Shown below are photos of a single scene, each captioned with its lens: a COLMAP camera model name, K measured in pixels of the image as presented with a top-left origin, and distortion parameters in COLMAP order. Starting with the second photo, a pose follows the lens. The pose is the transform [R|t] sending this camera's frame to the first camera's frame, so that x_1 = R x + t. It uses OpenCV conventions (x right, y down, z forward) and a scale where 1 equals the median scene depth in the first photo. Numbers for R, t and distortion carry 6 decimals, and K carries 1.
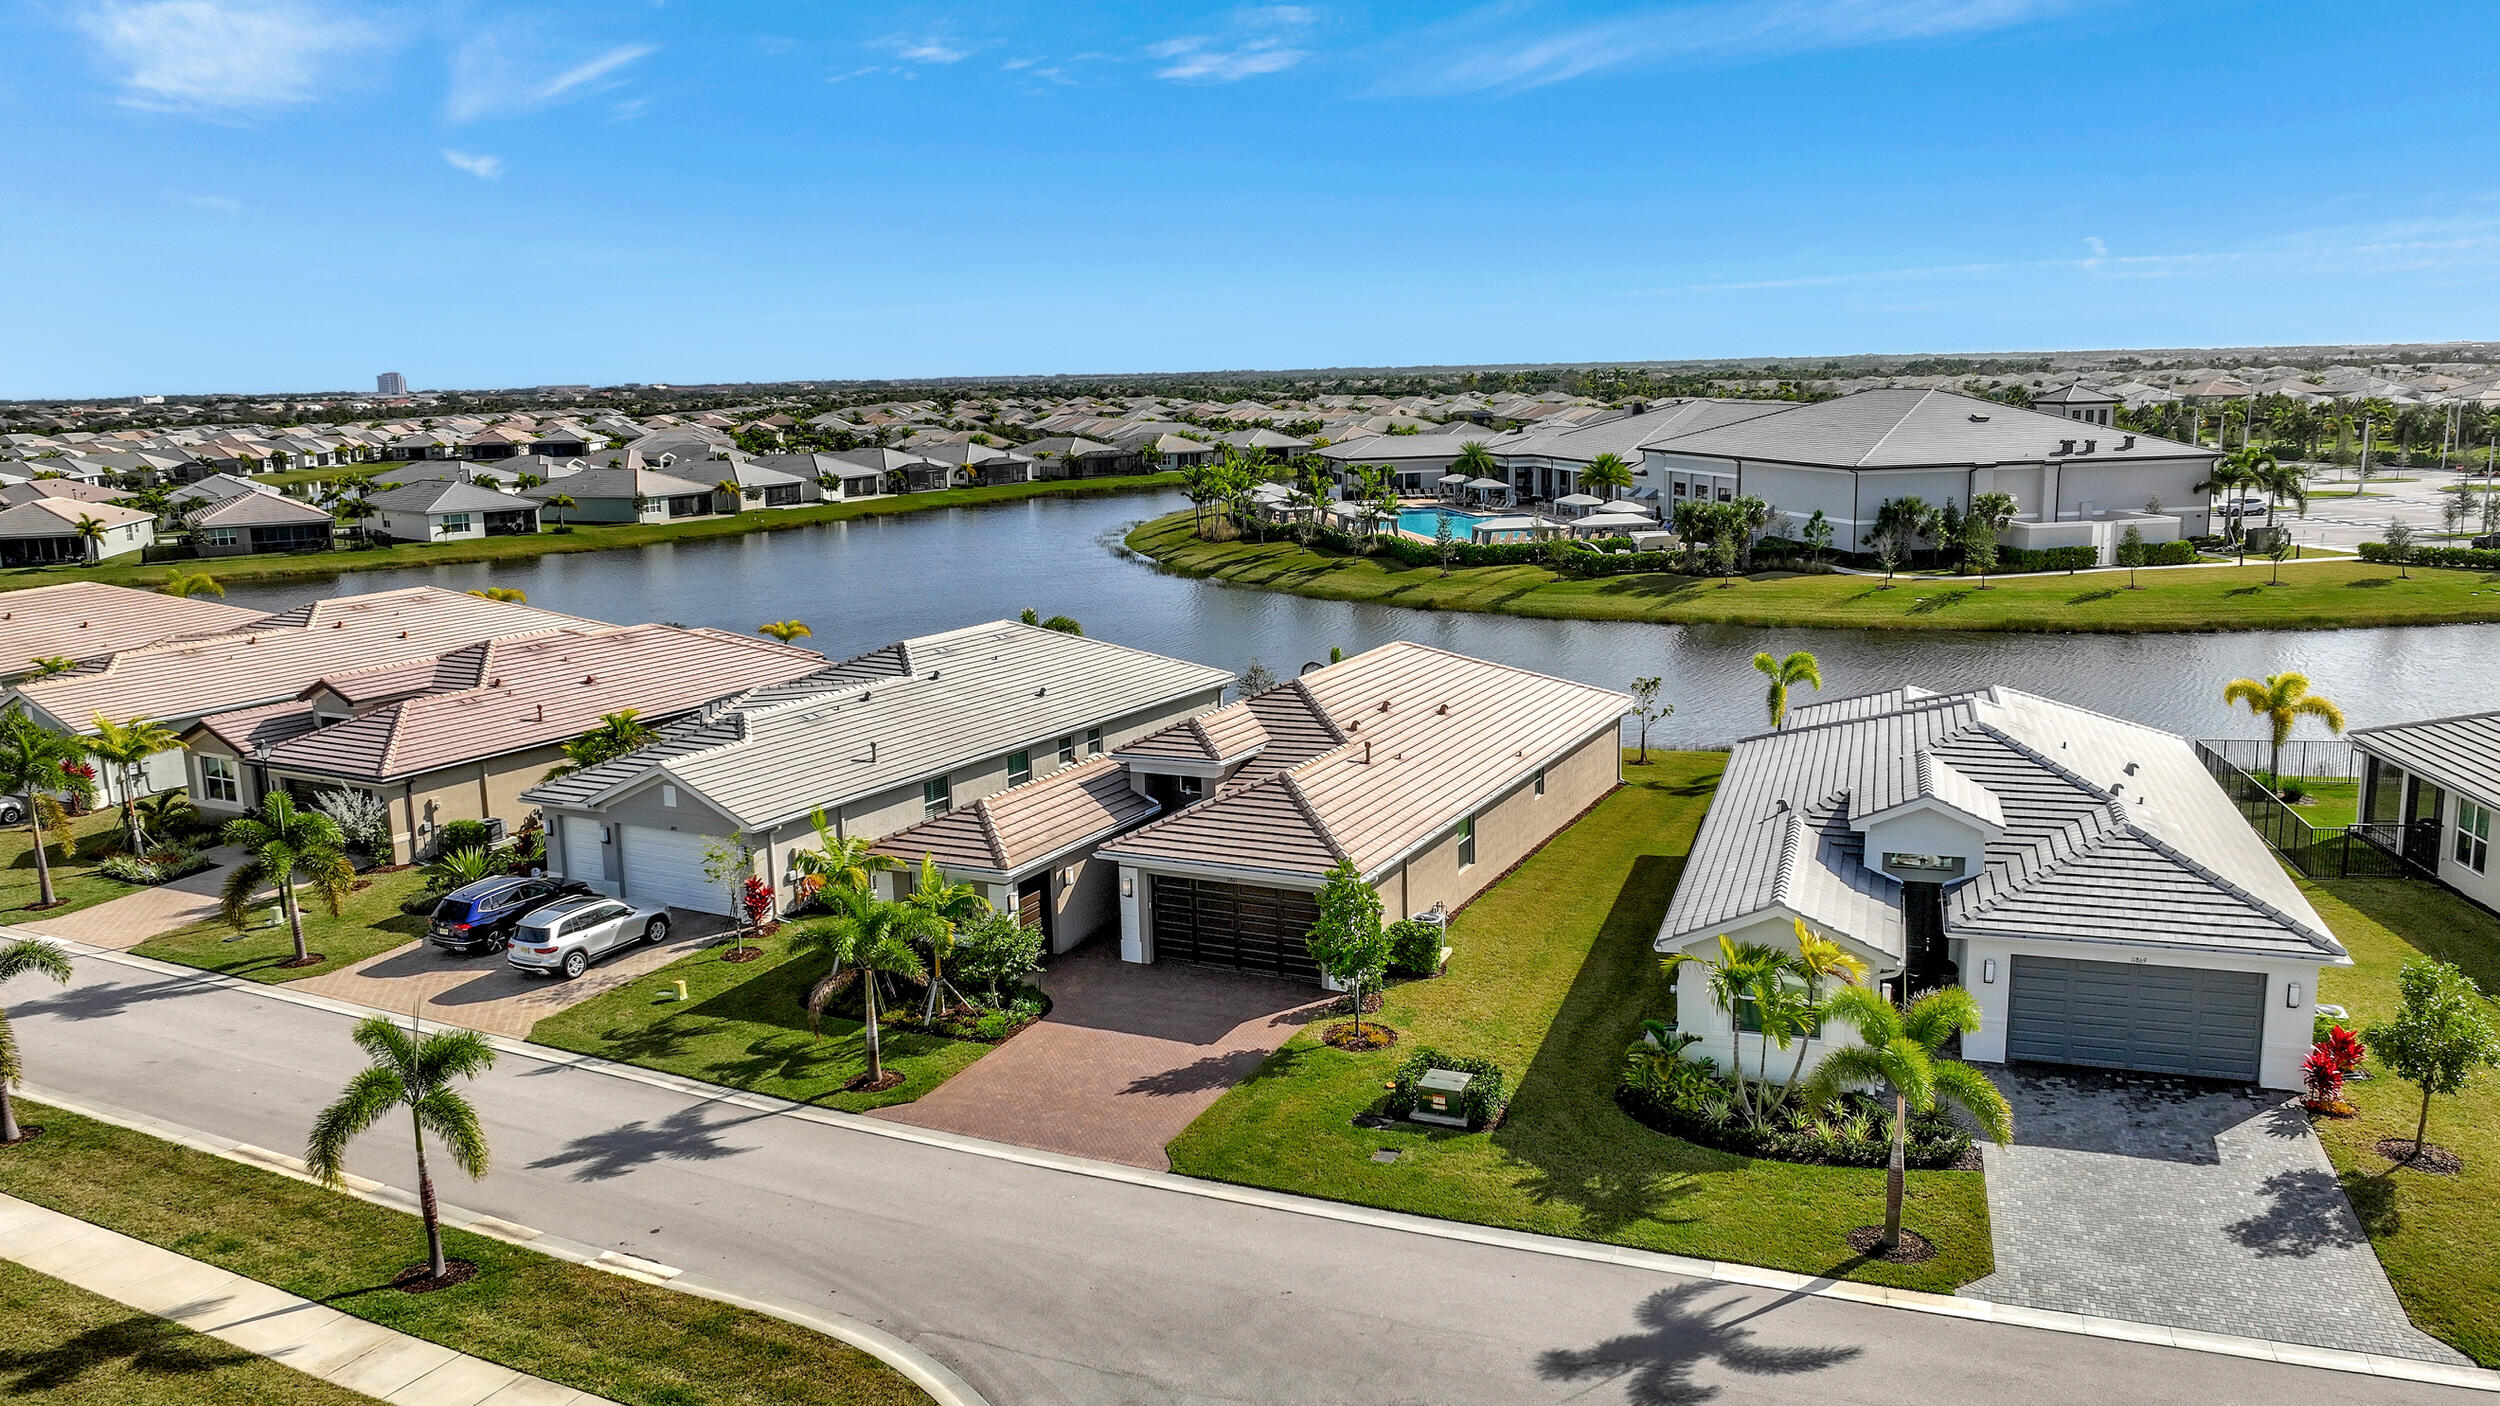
lens RADIAL K [[1838.1, 0, 1250.0], [0, 1838.1, 703.0], [0, 0, 1]] dist [0.001477, -0.000409]
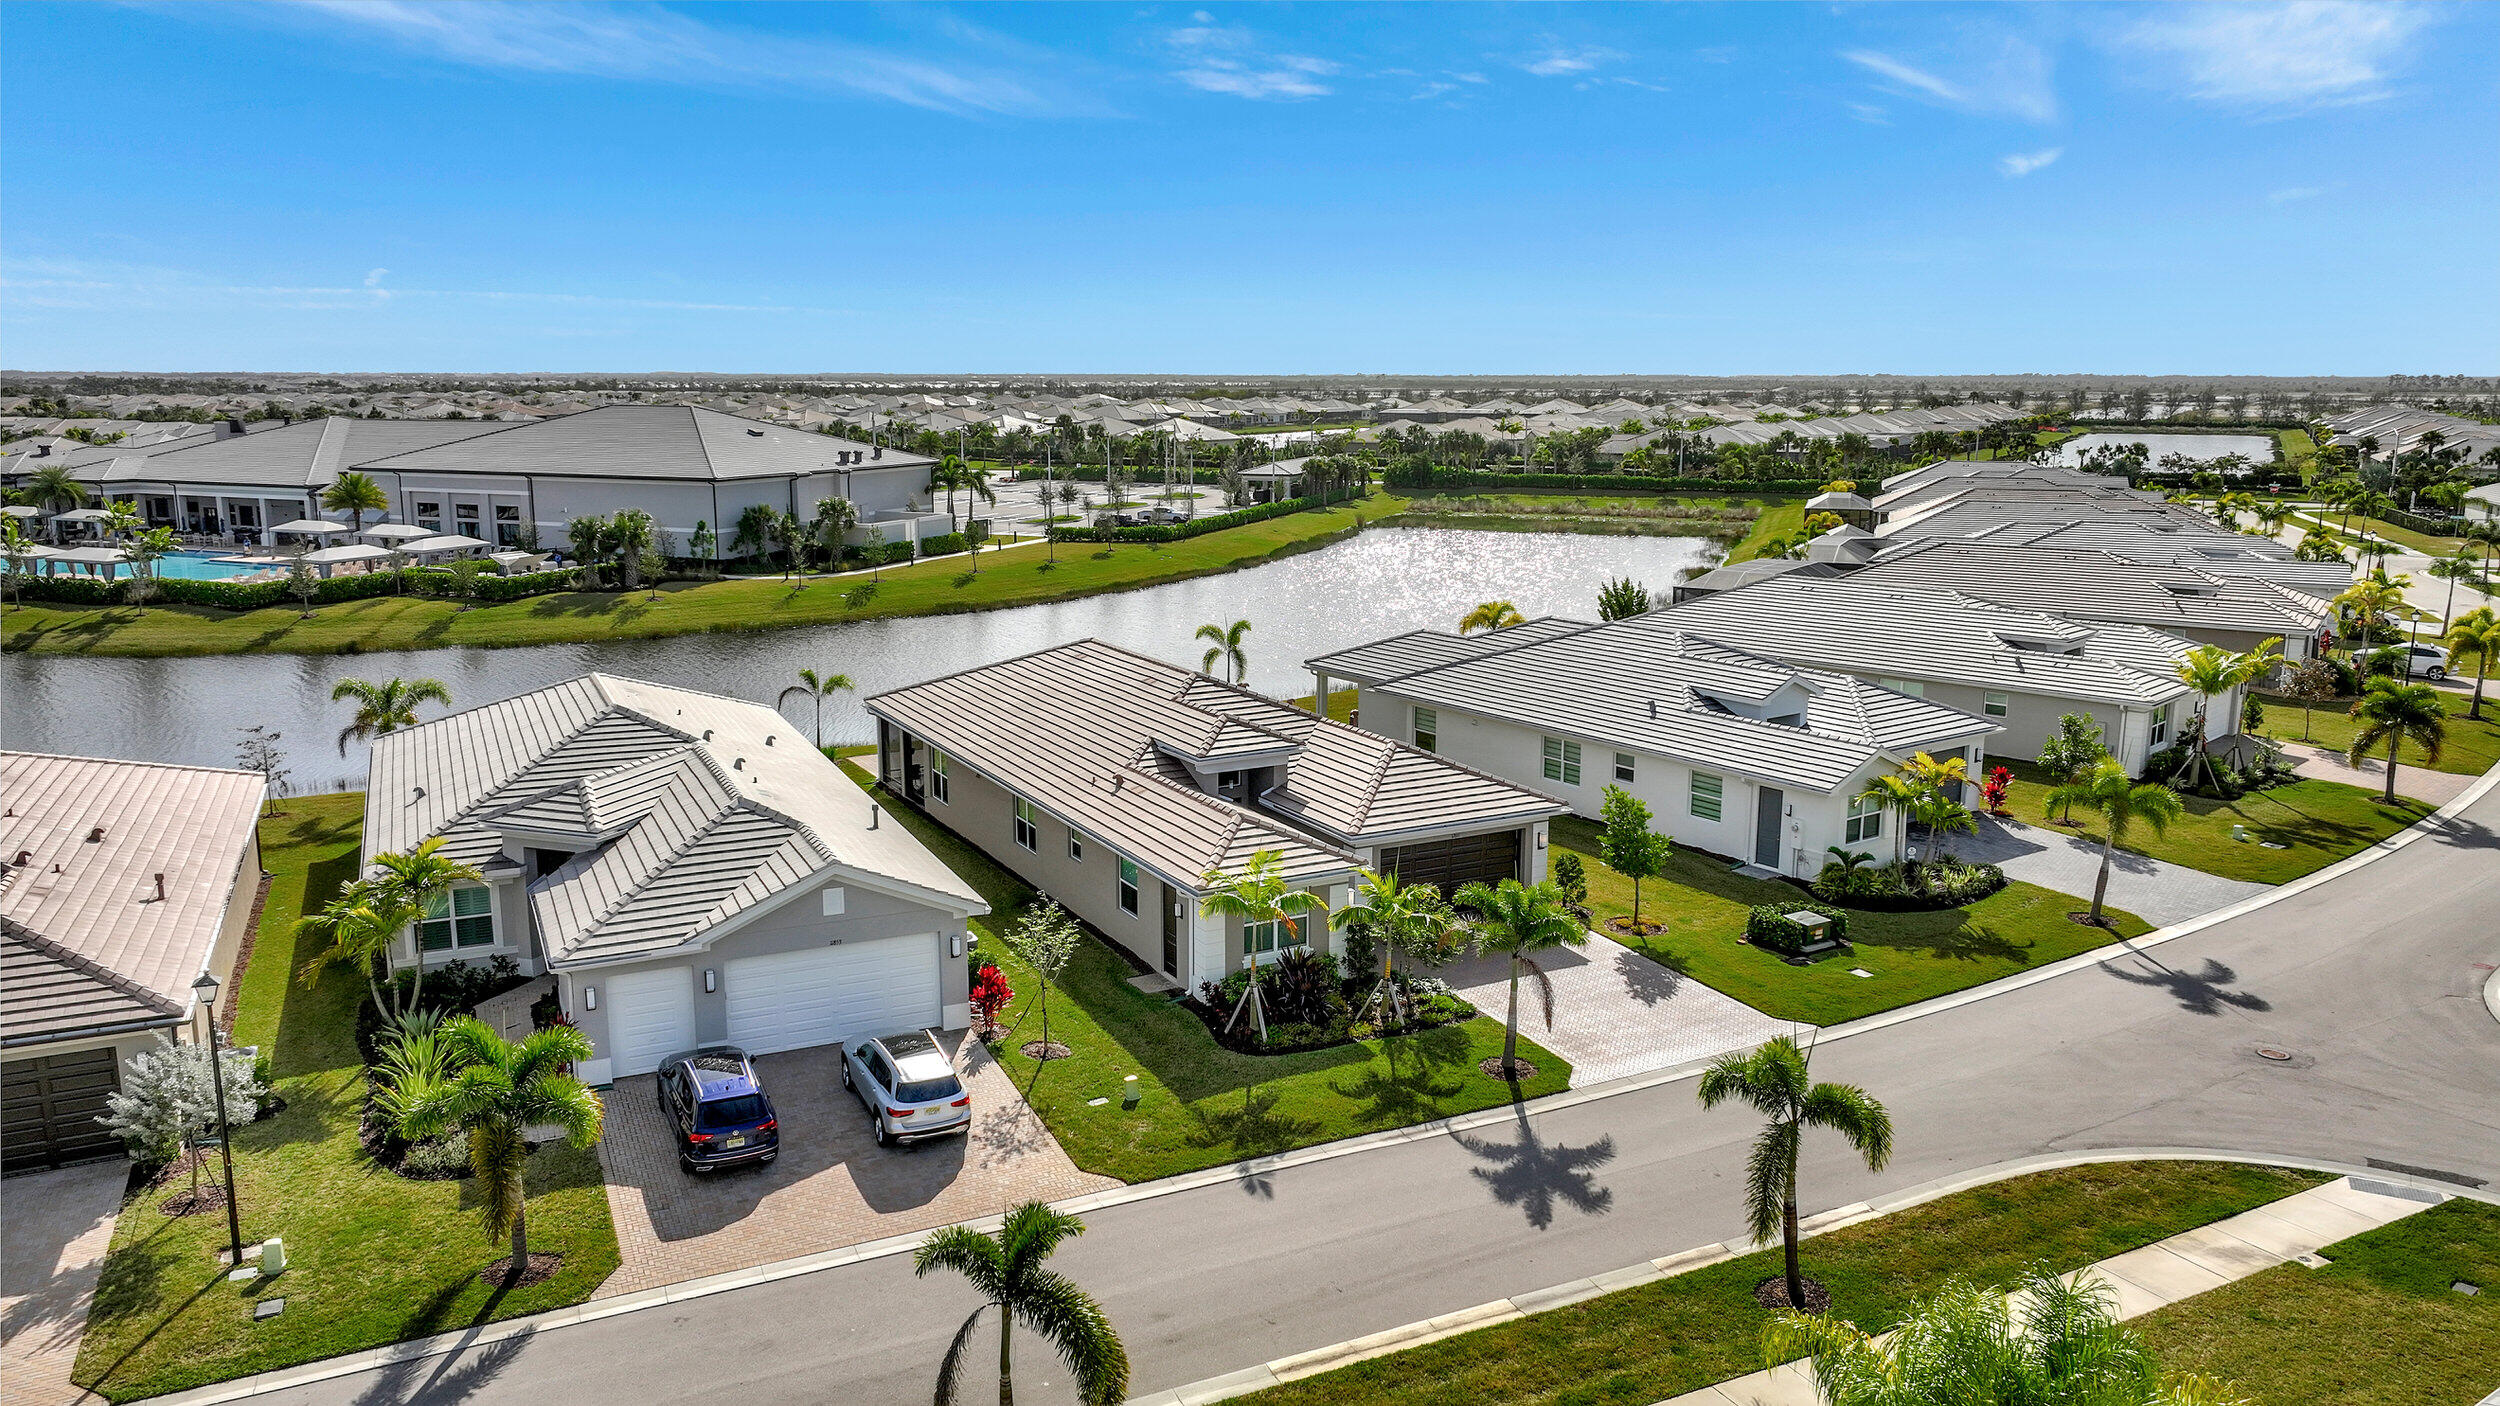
lens RADIAL K [[1767.9, 0, 1250.0], [0, 1767.9, 703.0], [0, 0, 1]] dist [0.002407, 0.001047]
pose [[0.574110, -0.126614, 0.808929, -0.621306], [0.131704, 0.989387, 0.061386, -0.042885], [-0.808116, 0.071296, 0.584692, 0.313389]]
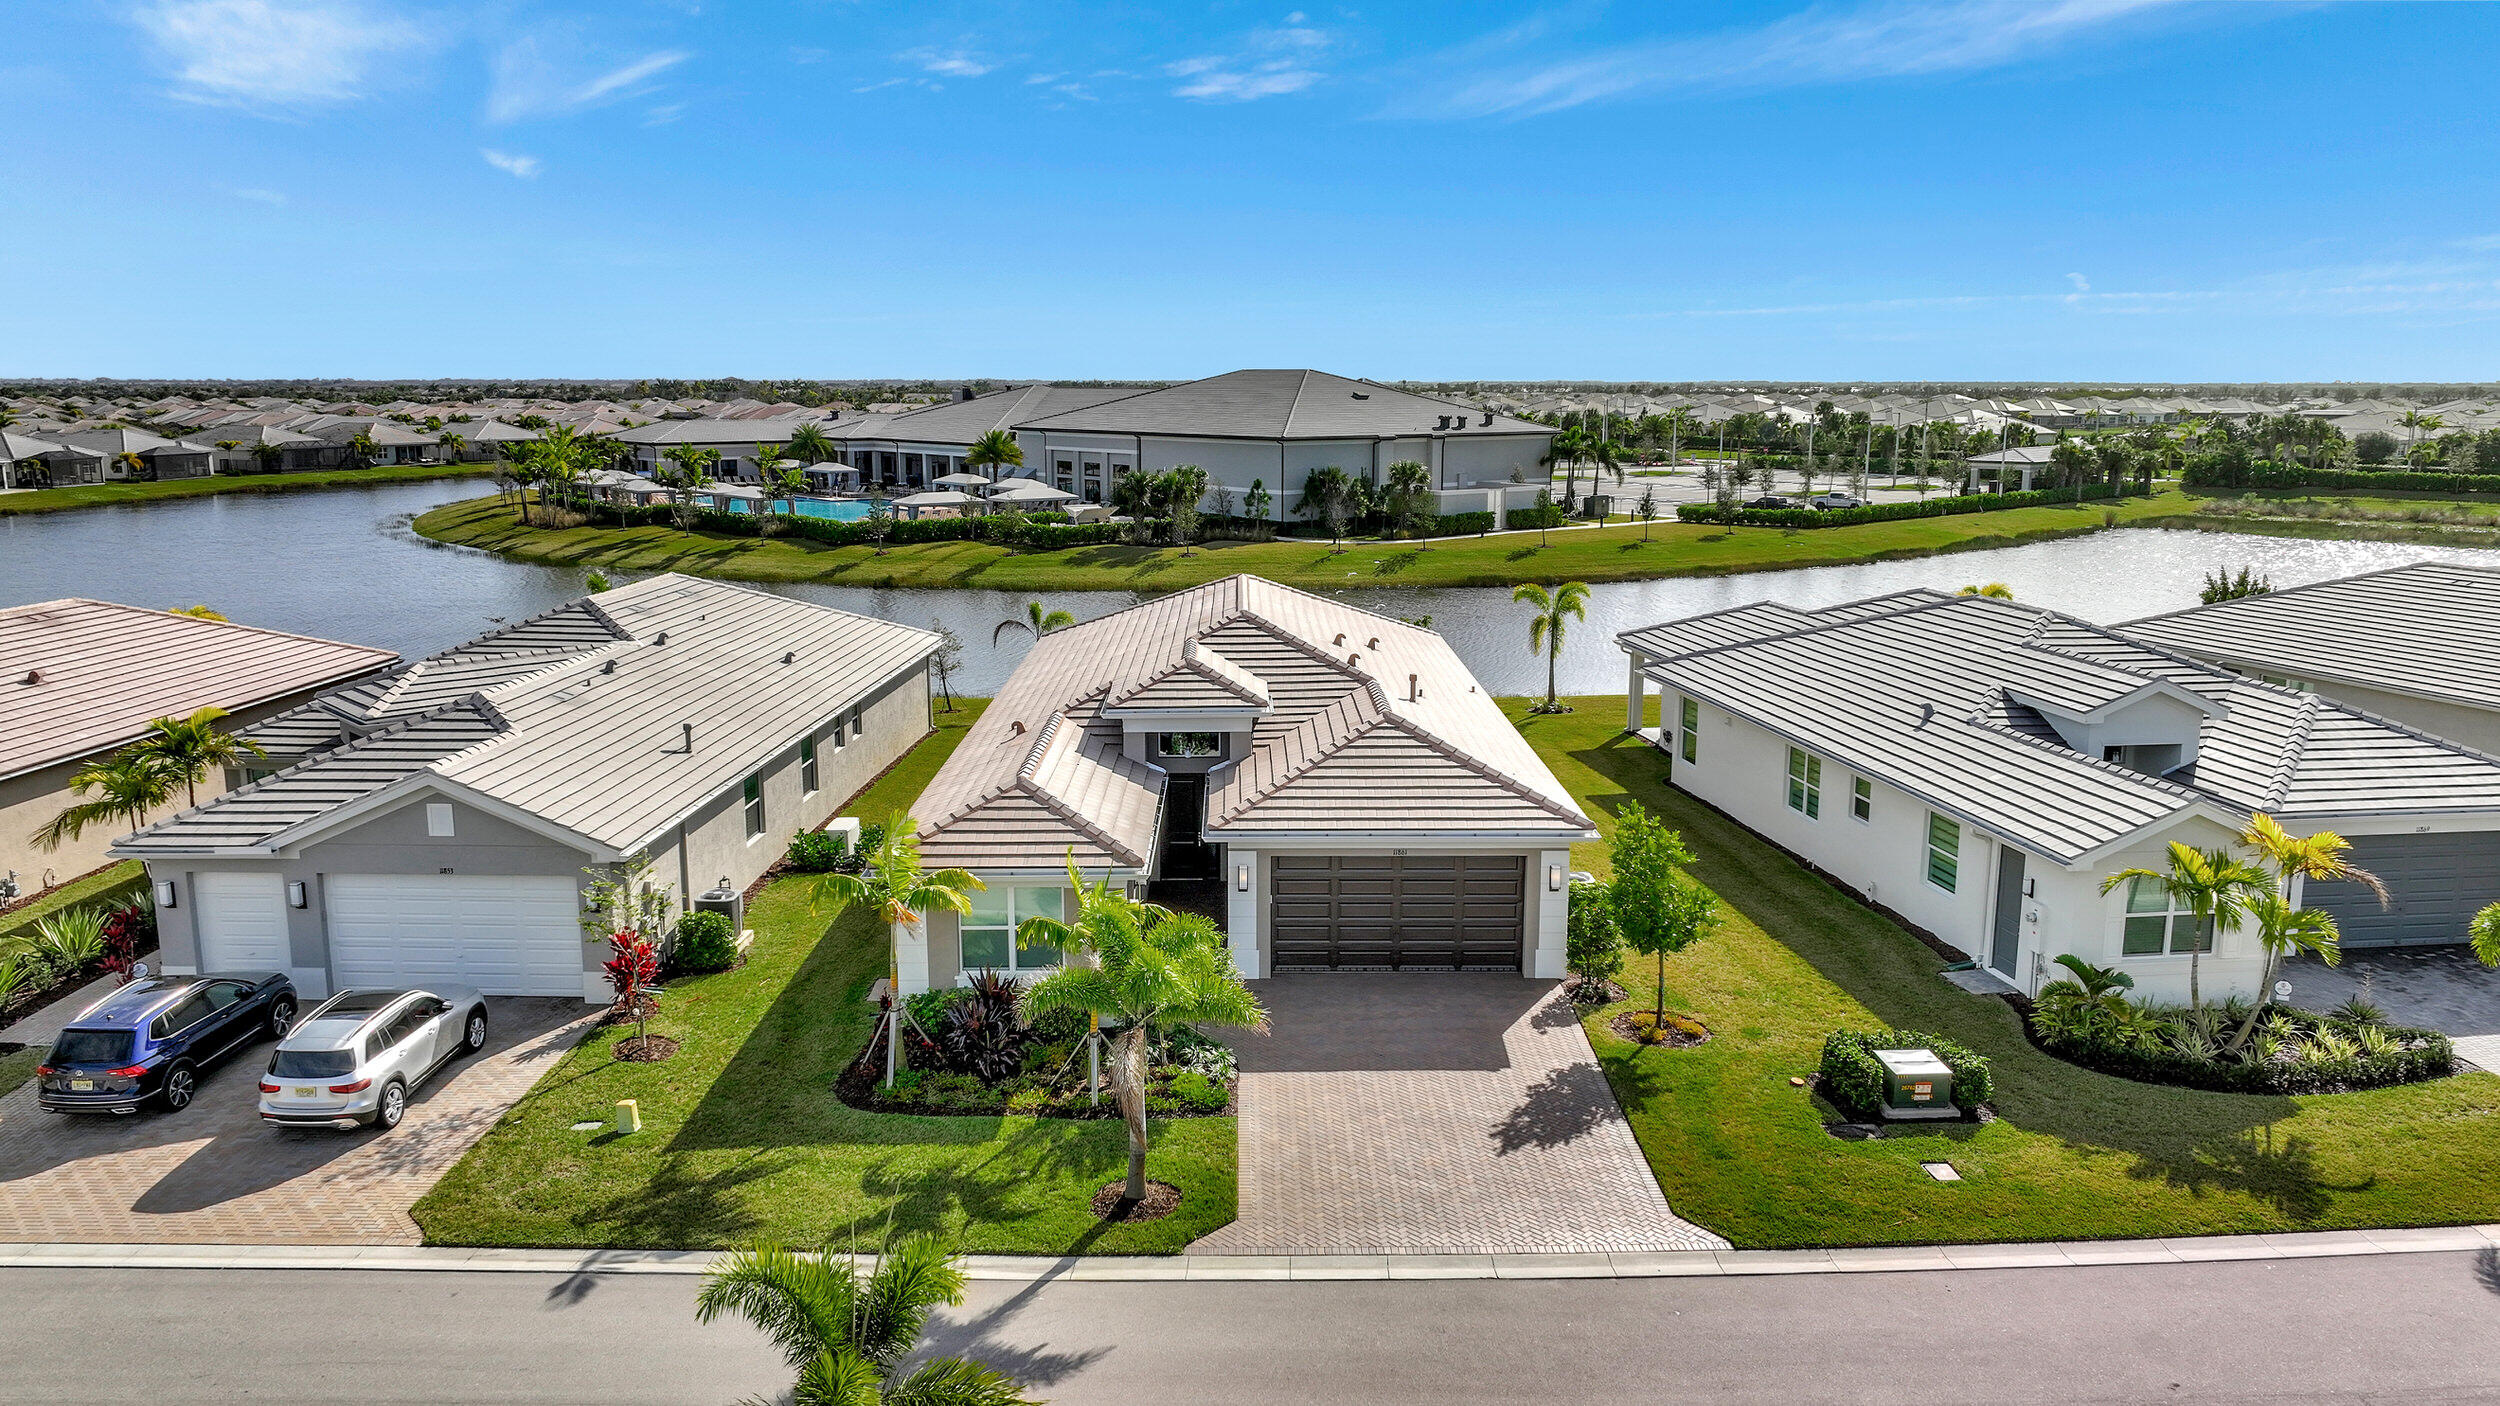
lens RADIAL K [[1767.9, 0, 1250.0], [0, 1767.9, 703.0], [0, 0, 1]] dist [0.002407, 0.001047]
pose [[0.890636, -0.057702, 0.451042, -0.259466], [0.060024, 0.998155, 0.009170, 0.016462], [-0.450738, 0.018907, 0.892456, 0.250510]]
